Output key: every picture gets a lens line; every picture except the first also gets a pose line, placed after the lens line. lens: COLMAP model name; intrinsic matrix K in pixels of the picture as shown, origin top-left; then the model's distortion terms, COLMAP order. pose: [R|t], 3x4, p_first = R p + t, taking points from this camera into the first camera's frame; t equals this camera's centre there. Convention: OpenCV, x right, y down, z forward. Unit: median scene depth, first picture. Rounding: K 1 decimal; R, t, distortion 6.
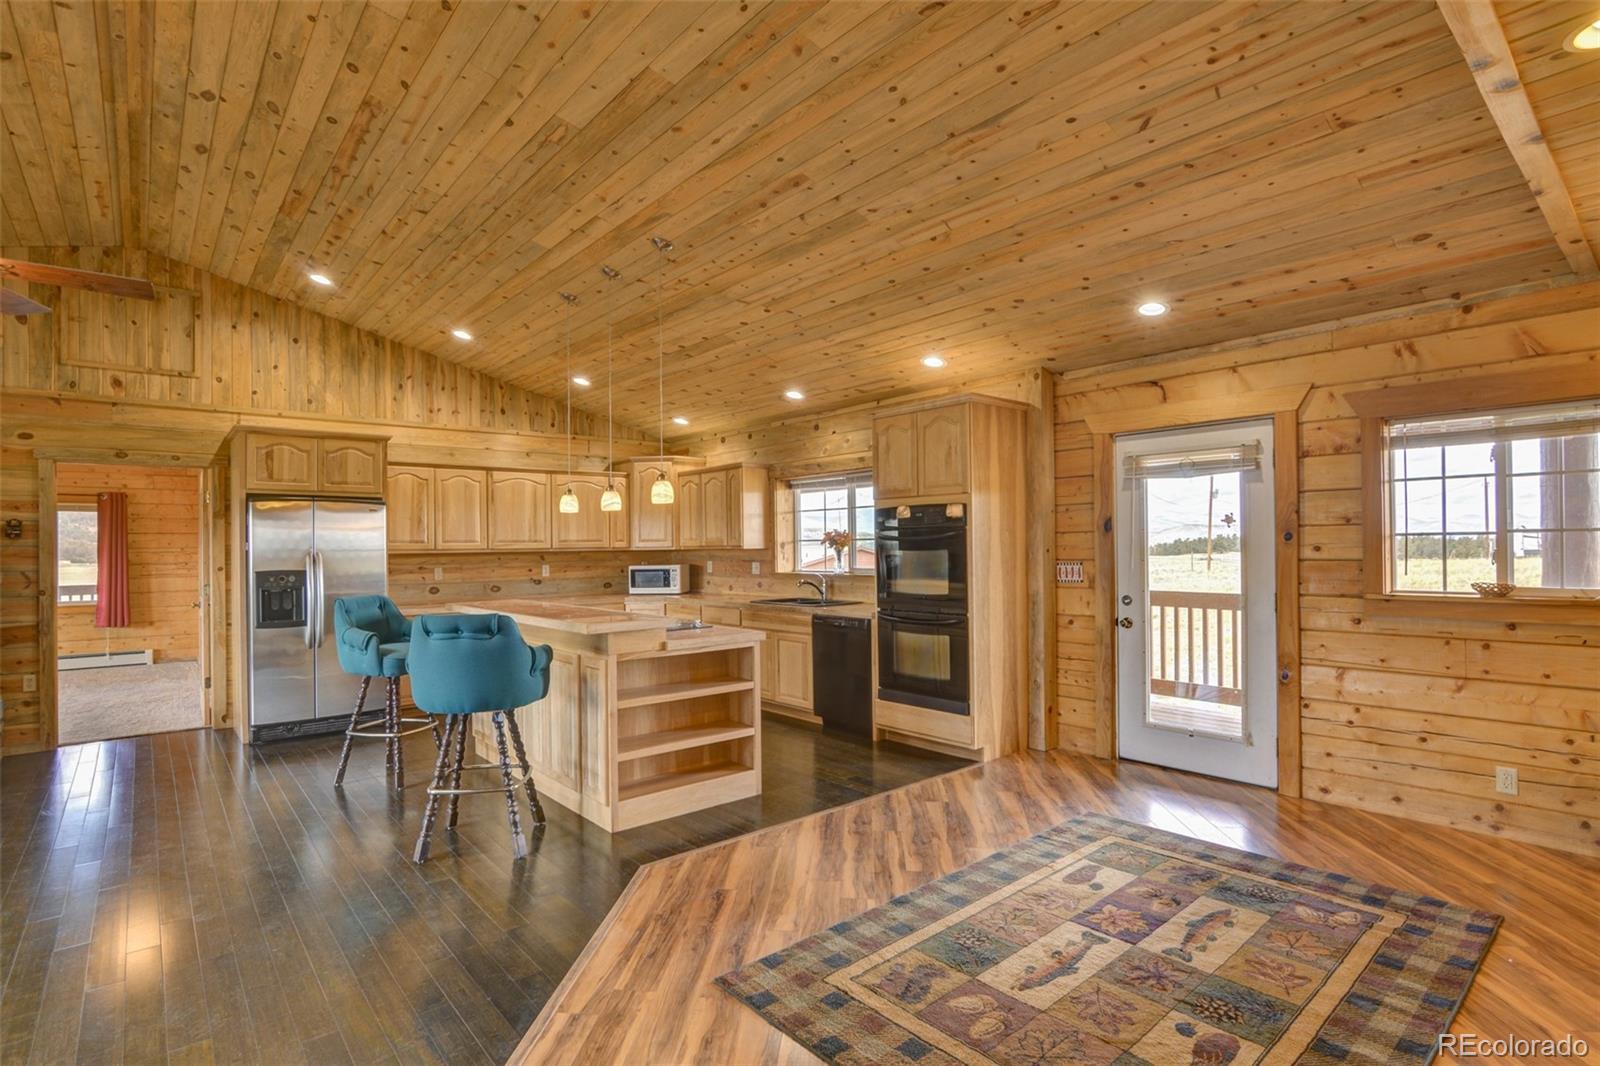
lens RADIAL K [[781.7, 0, 800.9], [0, 781.7, 542.6], [0, 0, 1]] dist [-0.021060, 0.000751]
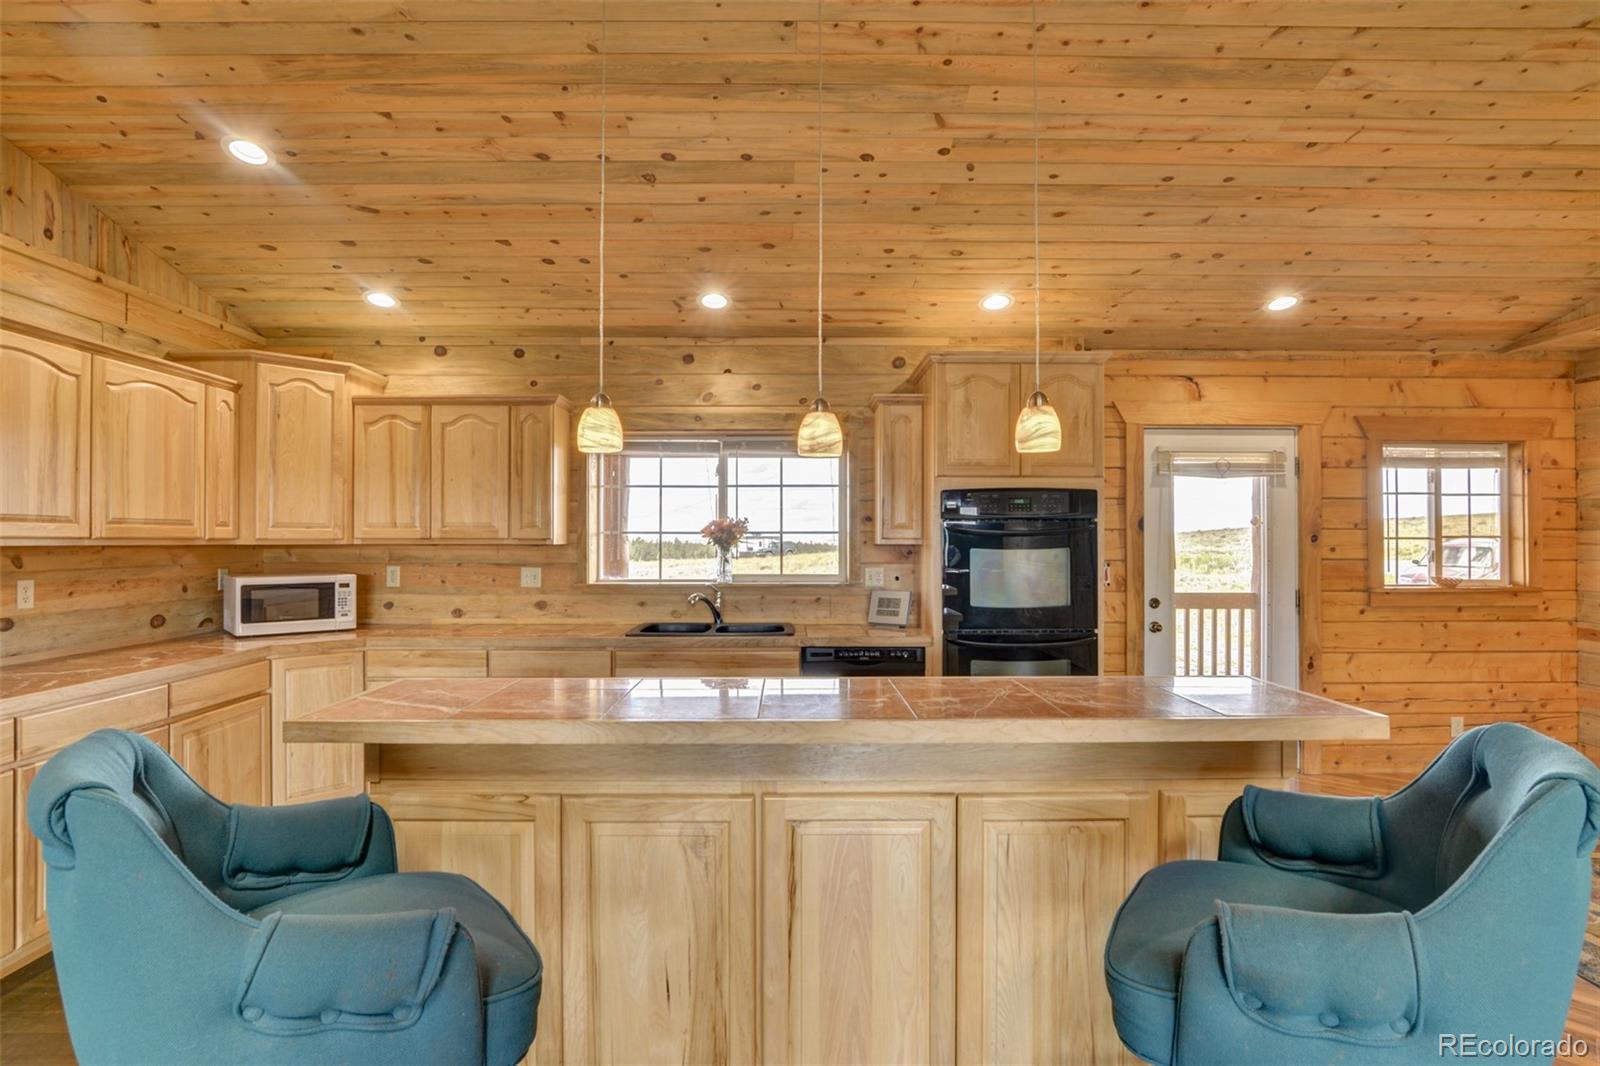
lens RADIAL K [[794.0, 0, 796.4], [0, 794.0, 538.6], [0, 0, 1]] dist [-0.020359, 0.000980]
pose [[0.647840, 0.015493, 0.761619, -0.521275], [-0.012185, 0.999876, -0.009975, 0.009292], [-0.761679, -0.002818, 0.647949, 0.621547]]
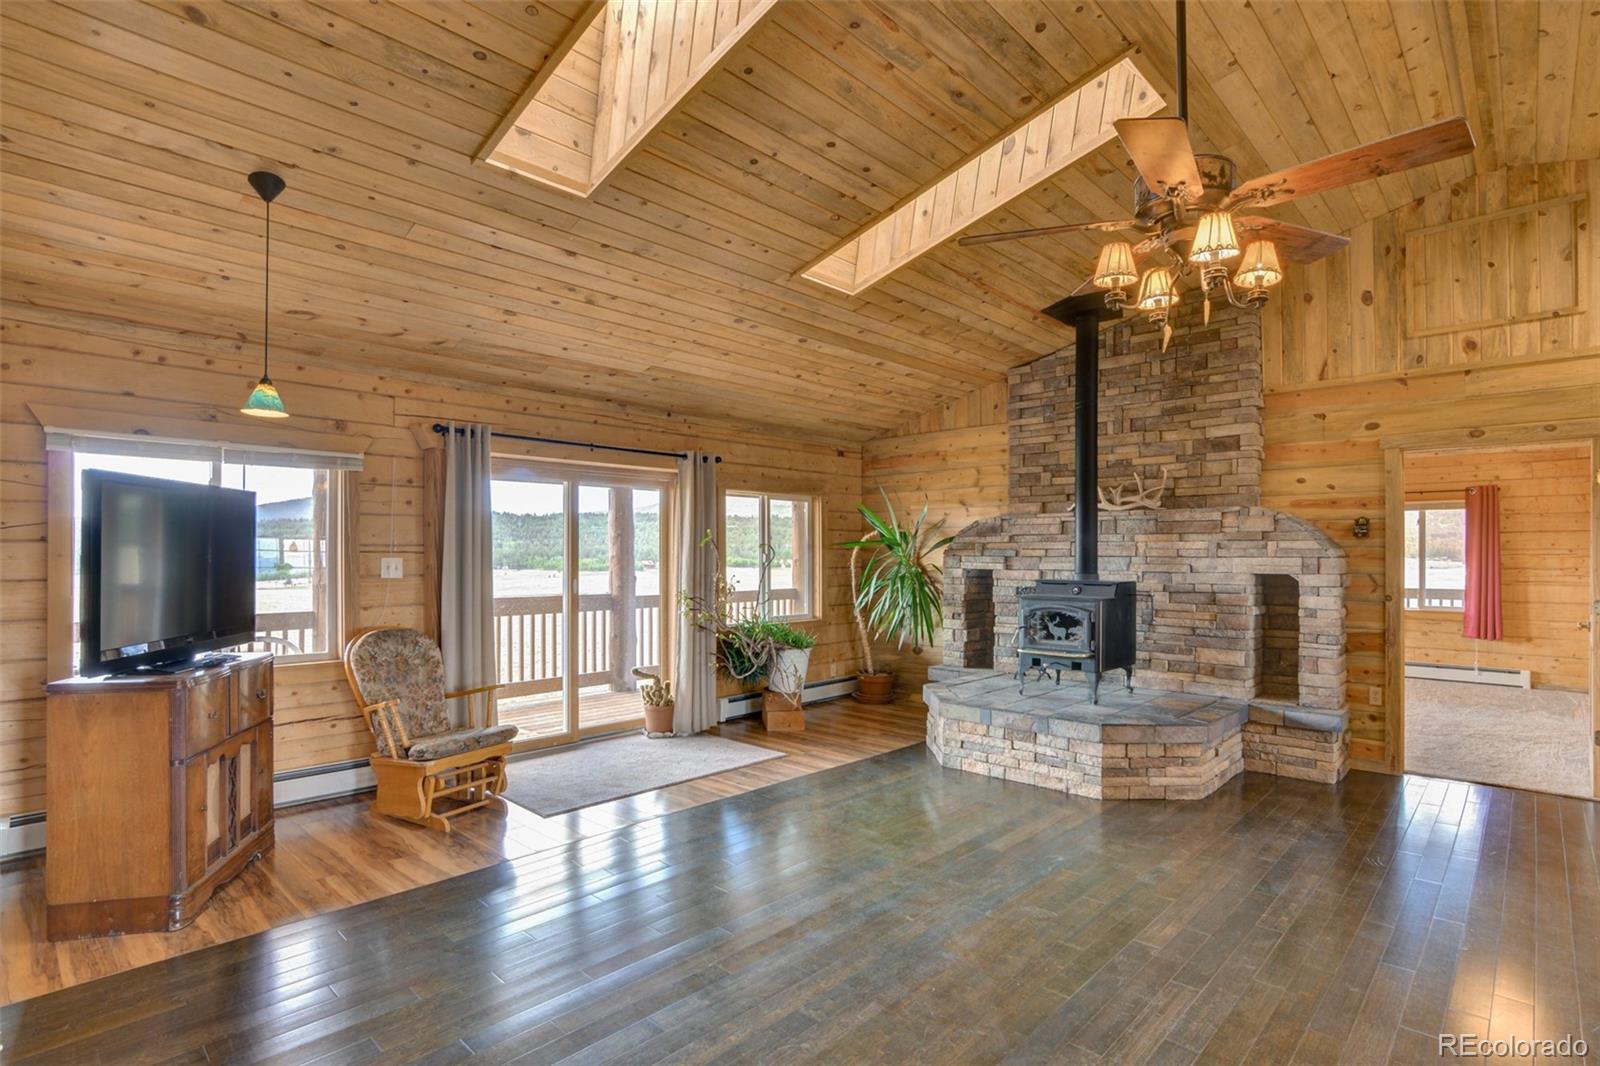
lens RADIAL K [[798.3, 0, 798.7], [0, 798.3, 550.7], [0, 0, 1]] dist [-0.027225, 0.010992]
pose [[0.109154, 0.004532, -0.994015, -0.140776], [0.003499, 0.999982, 0.004944, 0.002636], [0.994019, -0.004018, 0.109136, 0.203493]]
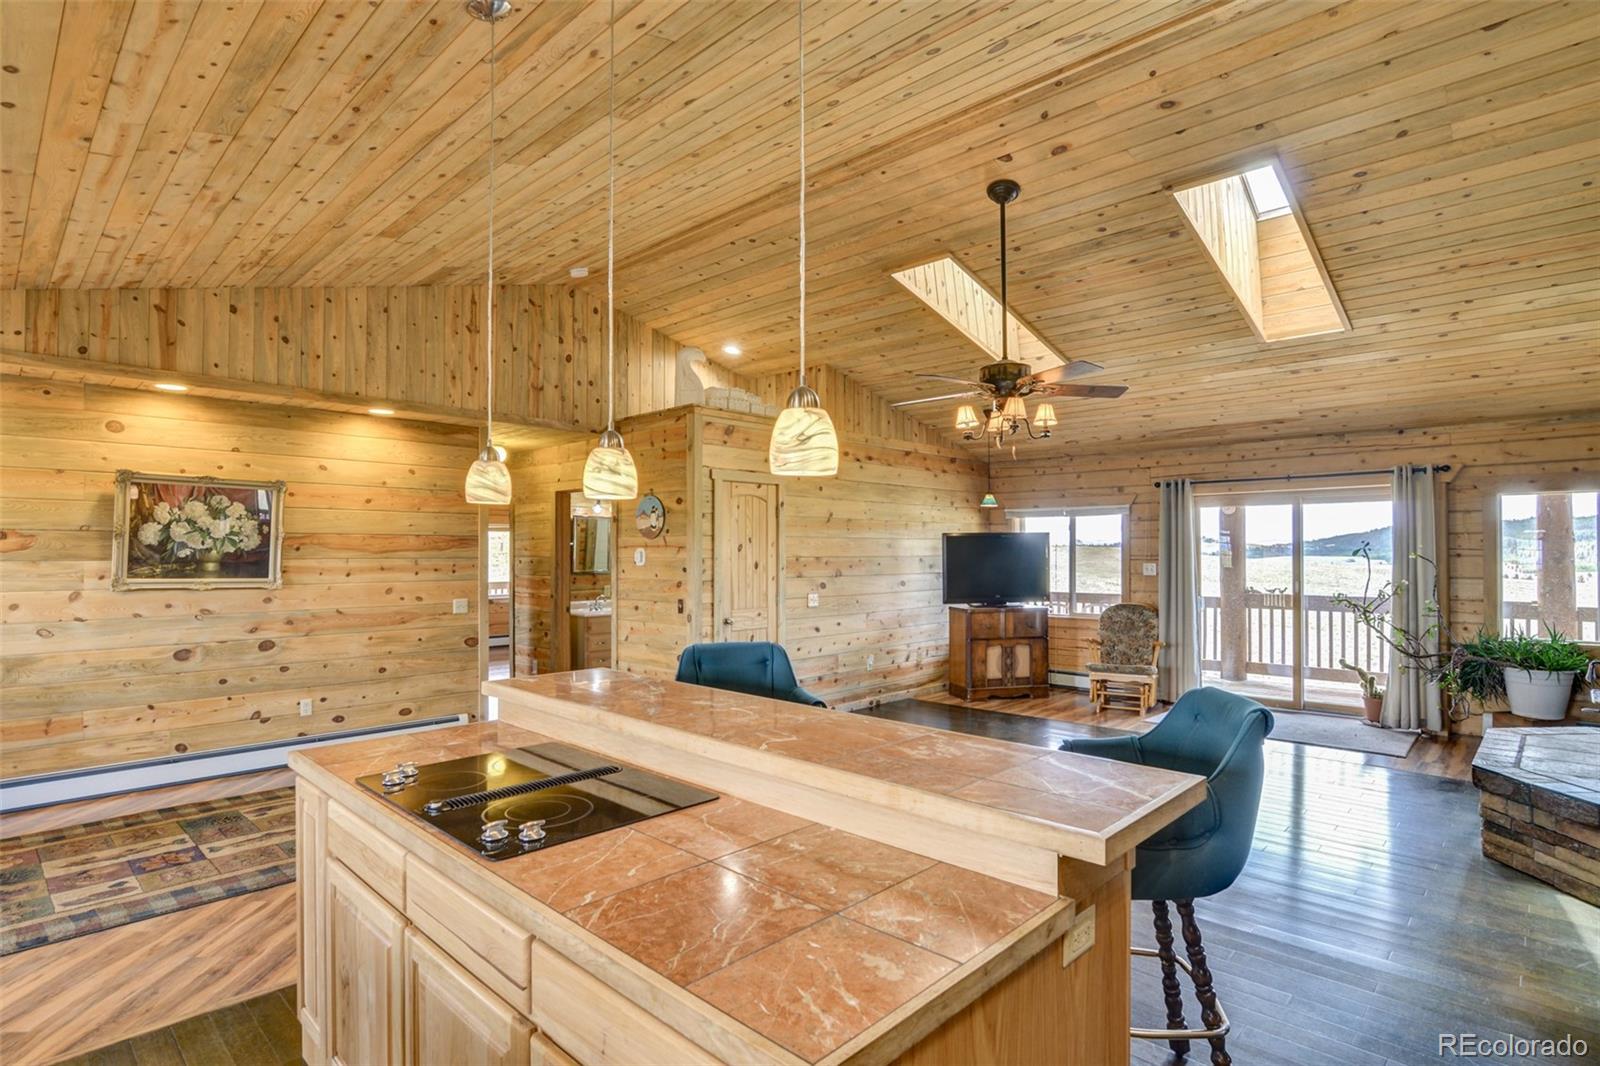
lens RADIAL K [[798.3, 0, 822.2], [0, 798.3, 540.6], [0, 0, 1]] dist [0.018057, 0.000271]
pose [[-0.991742, 0.010473, -0.127820, -0.259517], [0.012198, 0.999845, -0.012721, -0.016260], [0.127667, -0.014175, -0.991716, 1.221135]]
